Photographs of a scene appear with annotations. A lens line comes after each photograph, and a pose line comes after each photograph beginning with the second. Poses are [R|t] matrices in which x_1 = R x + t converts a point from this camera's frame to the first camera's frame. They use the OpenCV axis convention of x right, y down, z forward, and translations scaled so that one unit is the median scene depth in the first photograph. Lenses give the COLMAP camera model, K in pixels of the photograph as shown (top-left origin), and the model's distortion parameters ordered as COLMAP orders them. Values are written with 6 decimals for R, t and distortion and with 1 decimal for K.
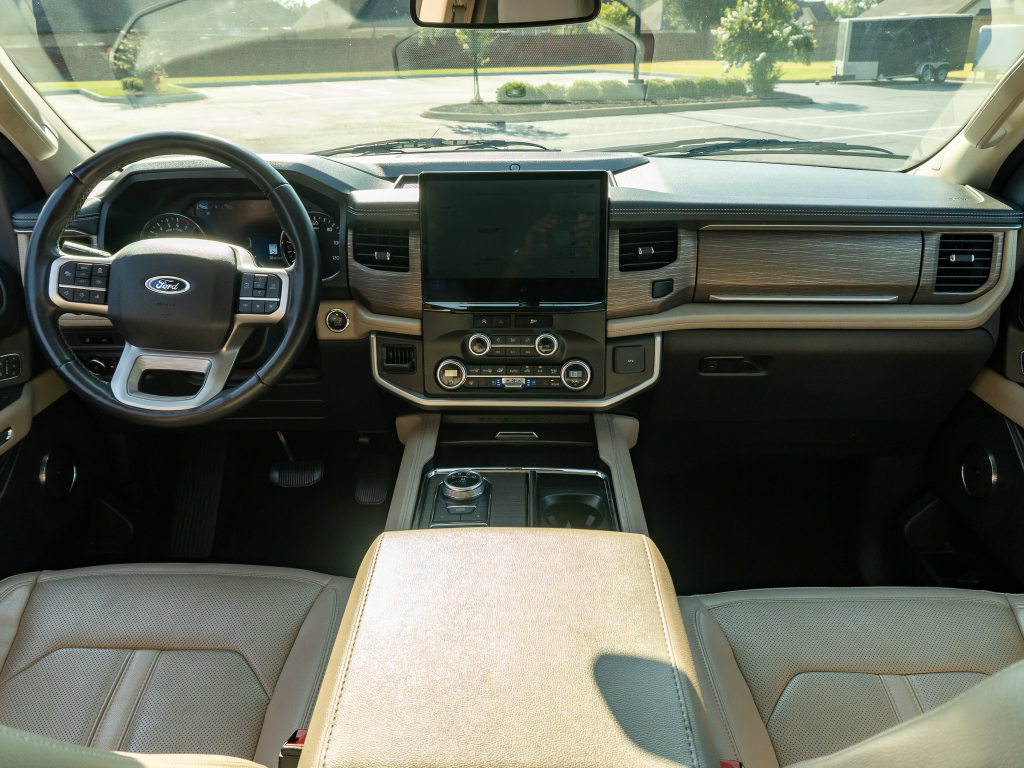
lens RADIAL K [[766.5, 0, 510.9], [0, 766.5, 379.7], [0, 0, 1]] dist [-0.013043, -0.015664]
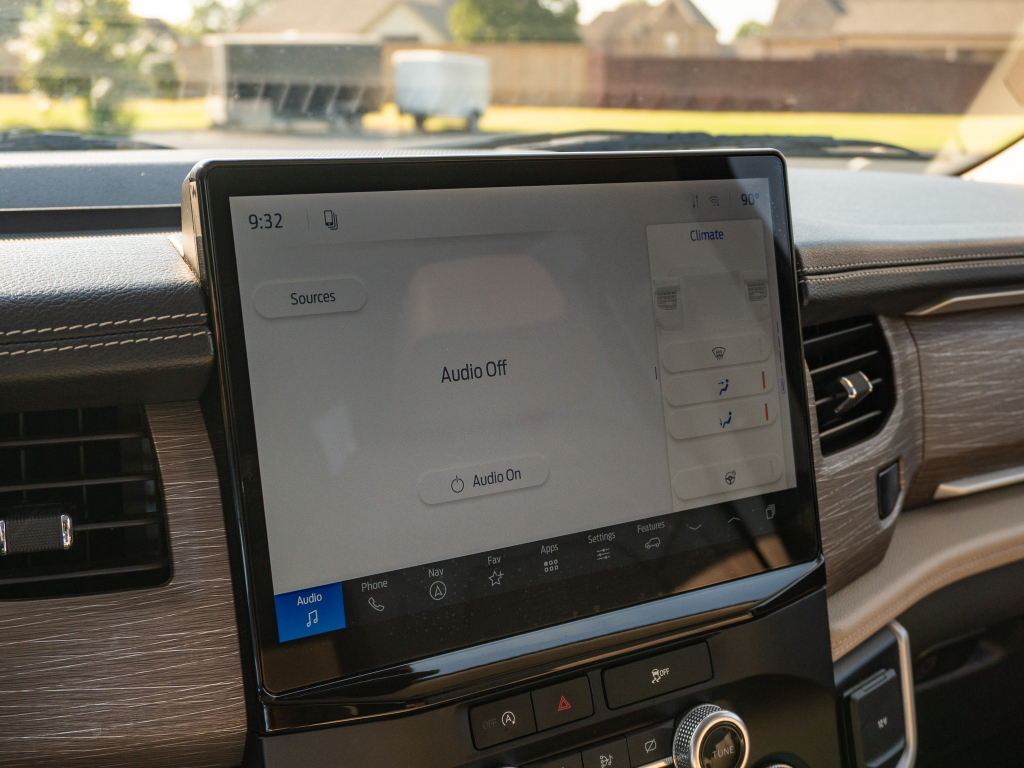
lens RADIAL K [[1304.8, 0, 511.7], [0, 1304.8, 379.8], [0, 0, 1]] dist [-0.008680, 0.000000]
pose [[0.810733, -0.100839, 0.576666, -0.274266], [0.208168, 0.970330, -0.122987, -0.131936], [-0.547155, 0.219753, 0.807670, 0.620409]]
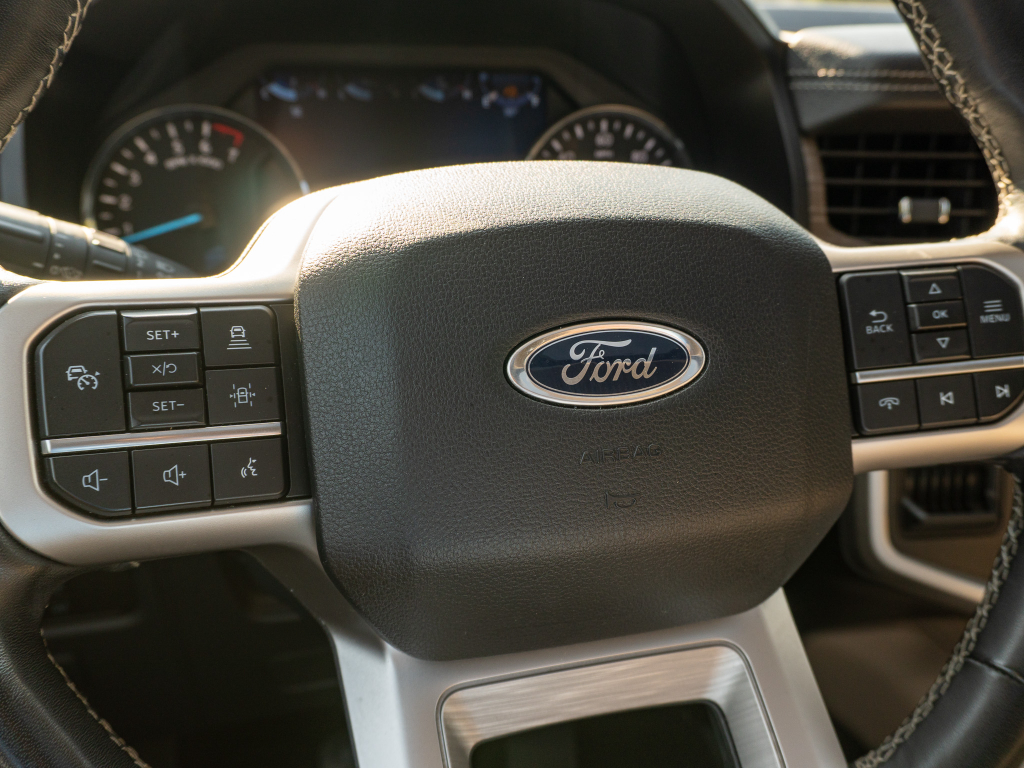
lens RADIAL K [[902.3, 0, 514.1], [0, 902.3, 392.7], [0, 0, 1]] dist [-0.020469, 0.007350]
pose [[0.951692, -0.146431, 0.269890, -0.475113], [0.149546, 0.988713, 0.009102, -0.106623], [-0.268177, 0.031699, 0.962848, 0.666549]]
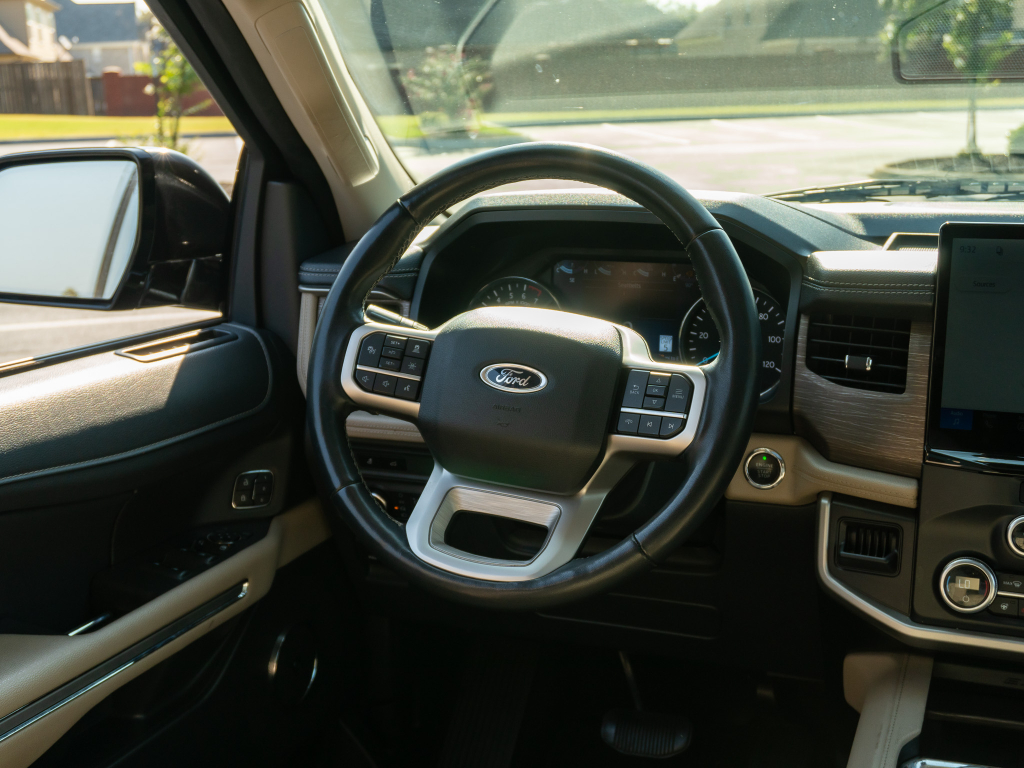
lens RADIAL K [[1304.8, 0, 506.1], [0, 1304.8, 380.9], [0, 0, 1]] dist [-0.008680, 0.000000]
pose [[0.929403, 0.072396, -0.361896, -0.059469], [-0.134551, 0.979550, -0.149593, 0.033874], [0.343665, 0.187726, 0.920138, 0.013440]]
